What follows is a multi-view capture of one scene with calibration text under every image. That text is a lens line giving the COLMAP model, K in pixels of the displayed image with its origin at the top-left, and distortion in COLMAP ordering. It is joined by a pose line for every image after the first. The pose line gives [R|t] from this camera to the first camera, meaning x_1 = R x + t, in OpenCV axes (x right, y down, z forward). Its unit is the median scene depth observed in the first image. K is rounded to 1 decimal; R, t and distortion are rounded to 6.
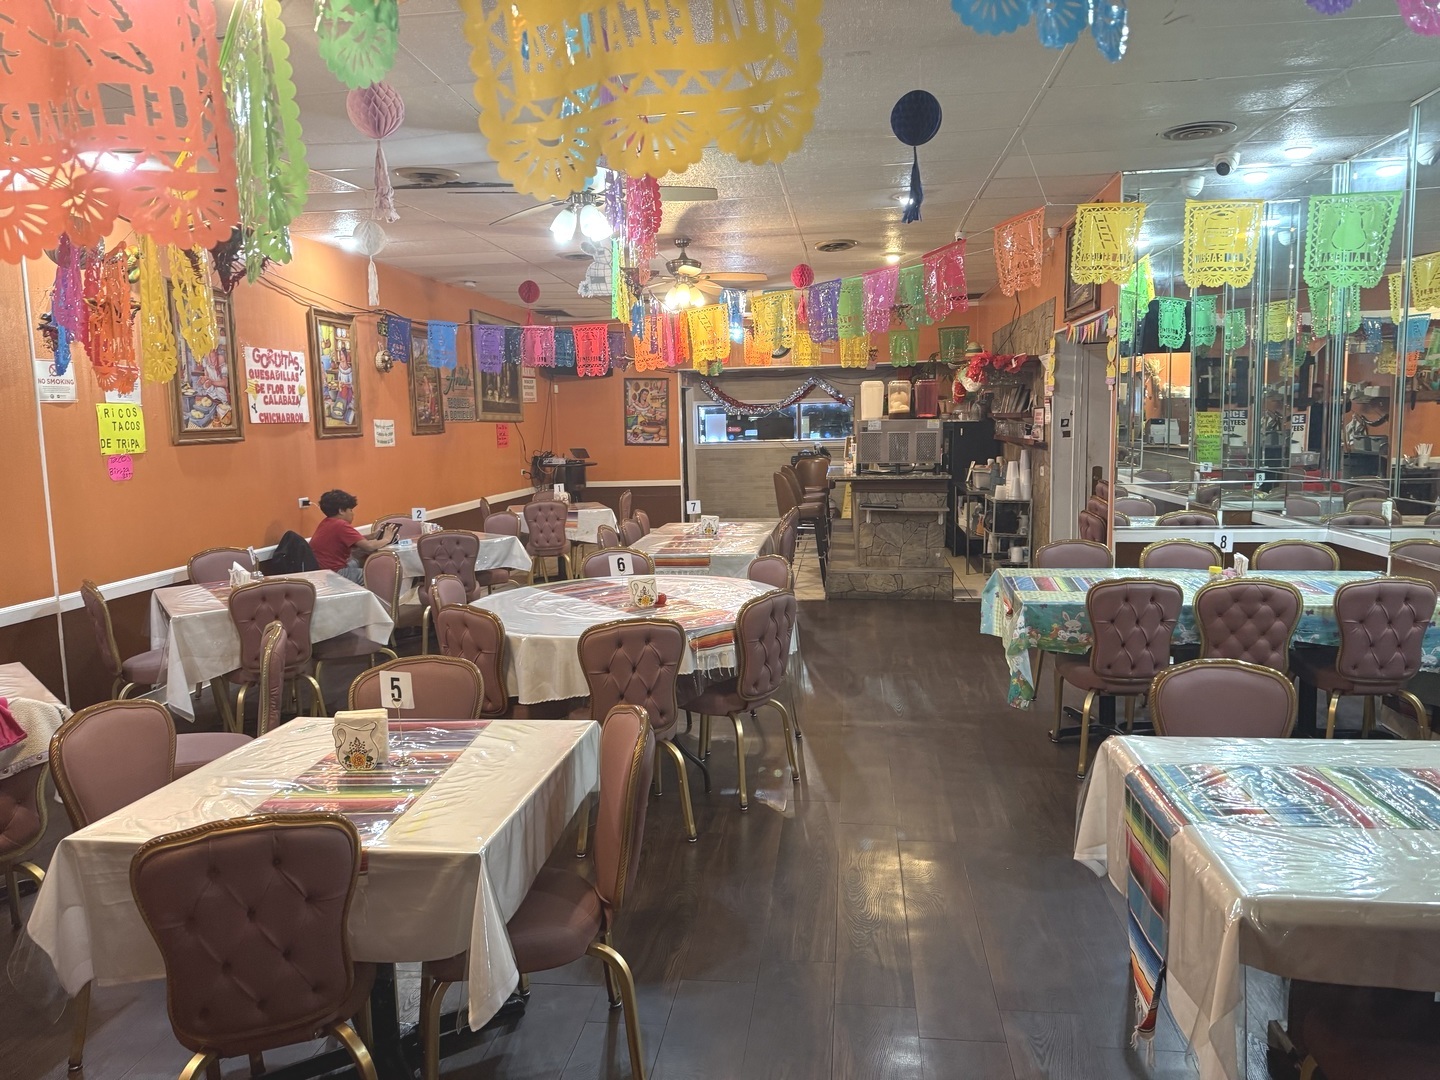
lens RADIAL K [[1005.7, 0, 721.5], [0, 1005.7, 533.9], [0, 0, 1]] dist [0.089085, -0.122187]
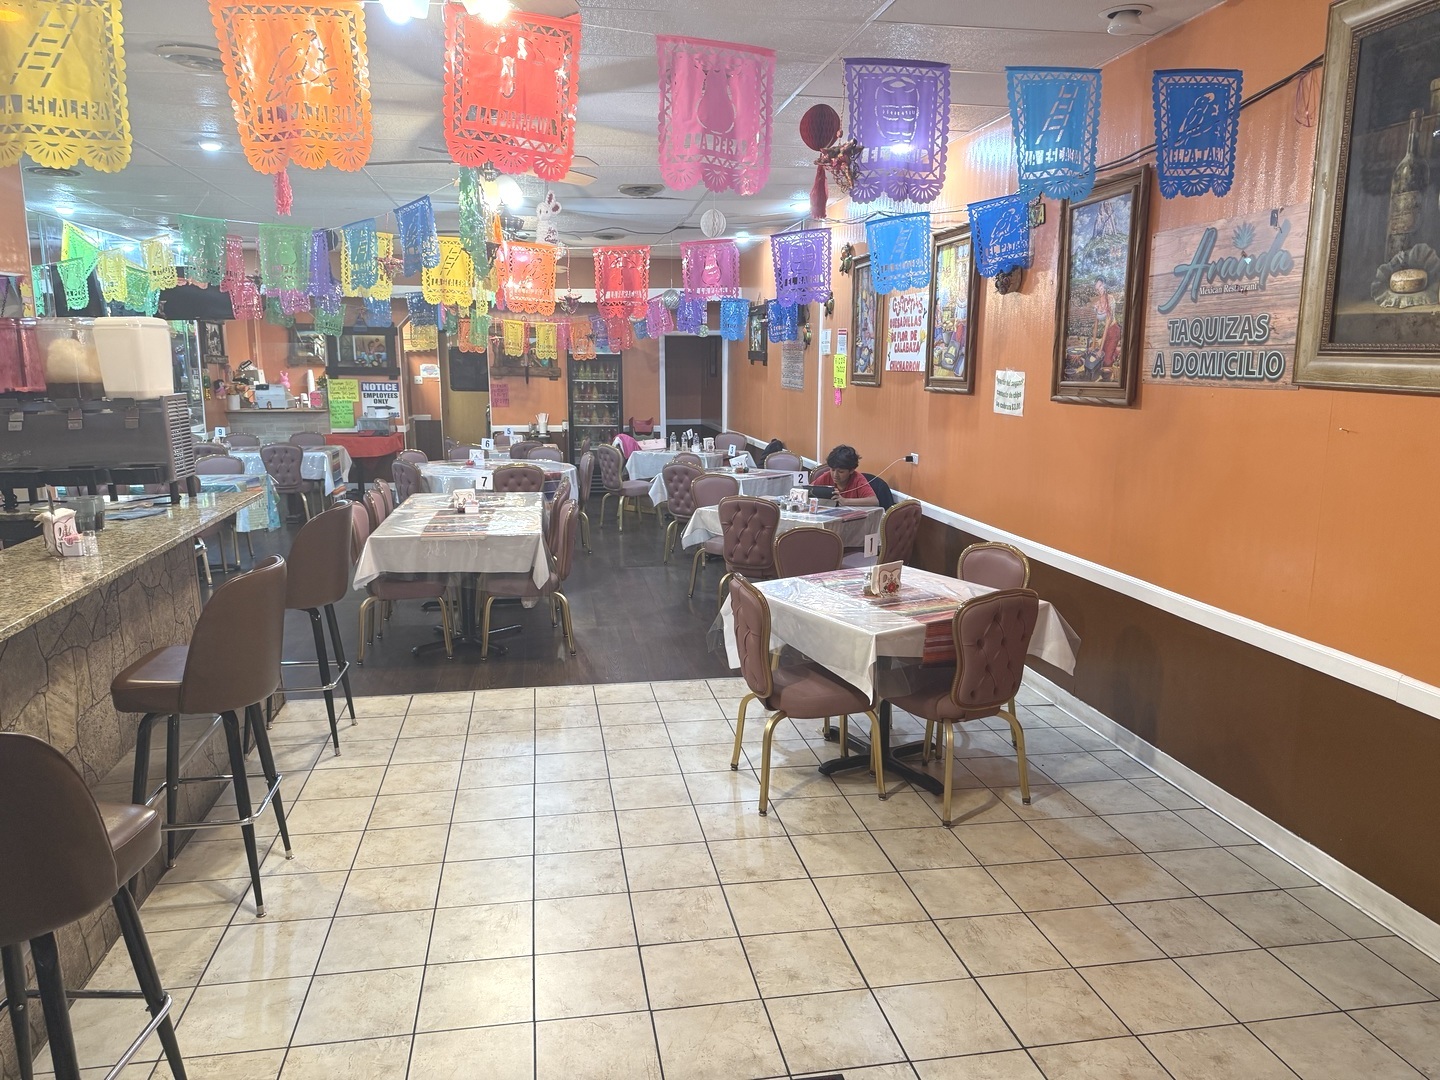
lens RADIAL K [[1013.2, 0, 722.4], [0, 1013.2, 542.7], [0, 0, 1]] dist [0.110257, -0.157268]
pose [[-0.953799, 0.069458, -0.292308, 0.039598], [-0.019047, 0.956975, 0.289545, -0.284616], [0.299842, 0.281735, -0.911438, 2.318313]]
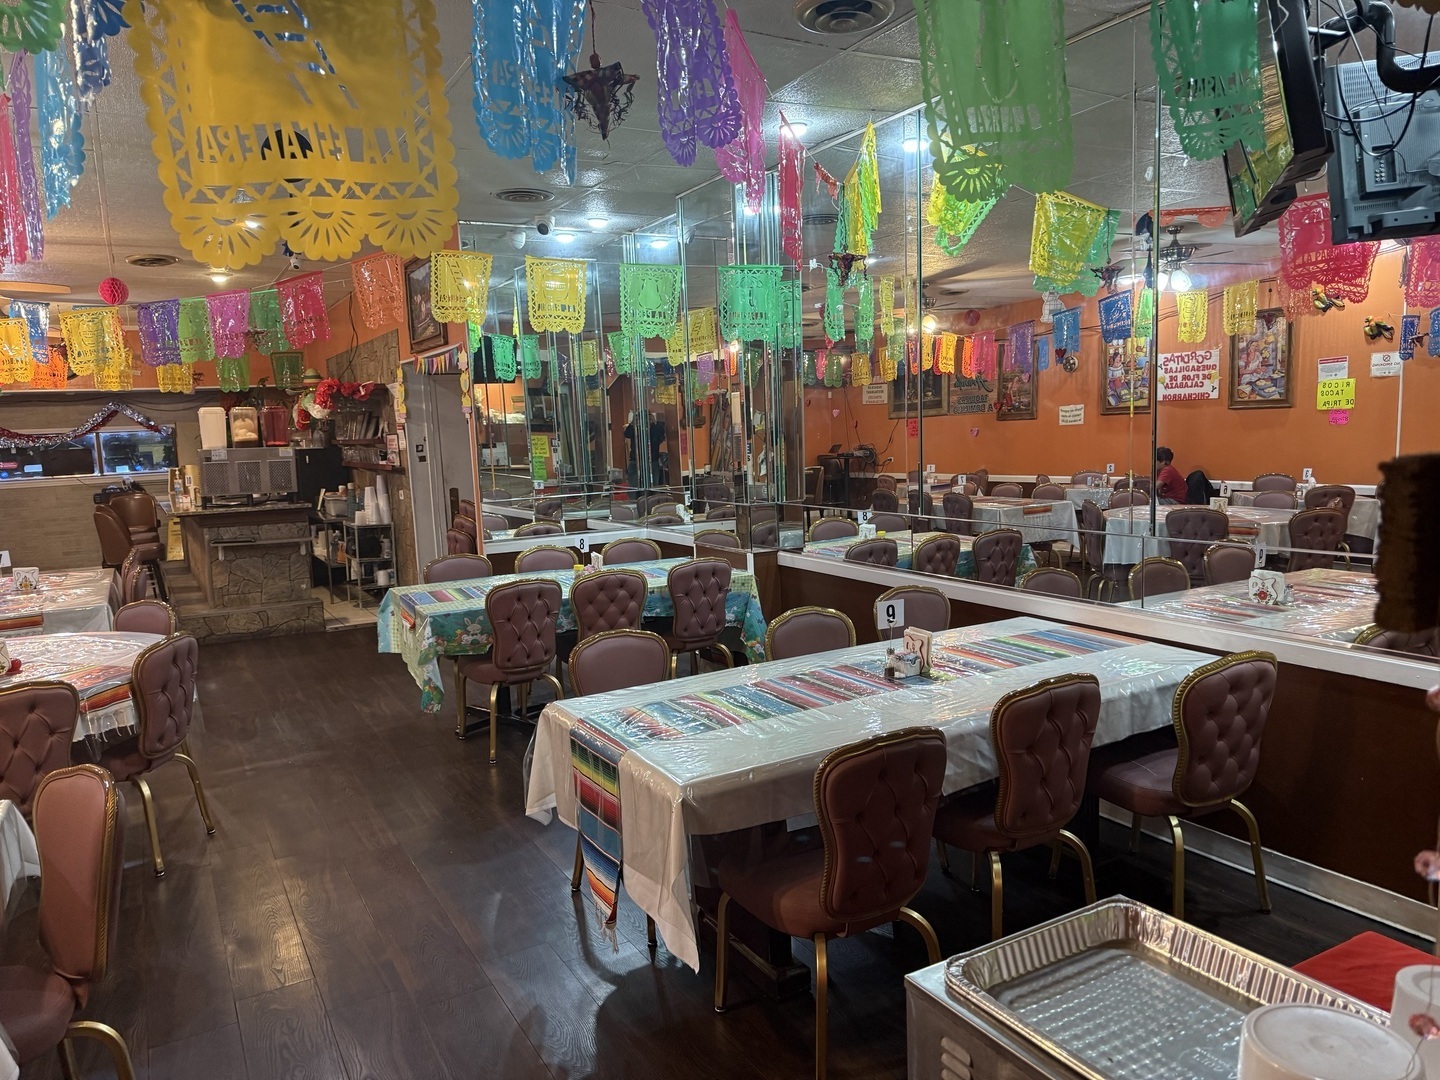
lens RADIAL K [[1013.2, 0, 722.4], [0, 1013.2, 542.7], [0, 0, 1]] dist [0.110257, -0.157268]
pose [[0.796953, -0.083008, 0.598310, -0.075821], [0.093304, 0.995542, 0.013838, 0.004295], [-0.596791, 0.044797, 0.801145, -0.048968]]
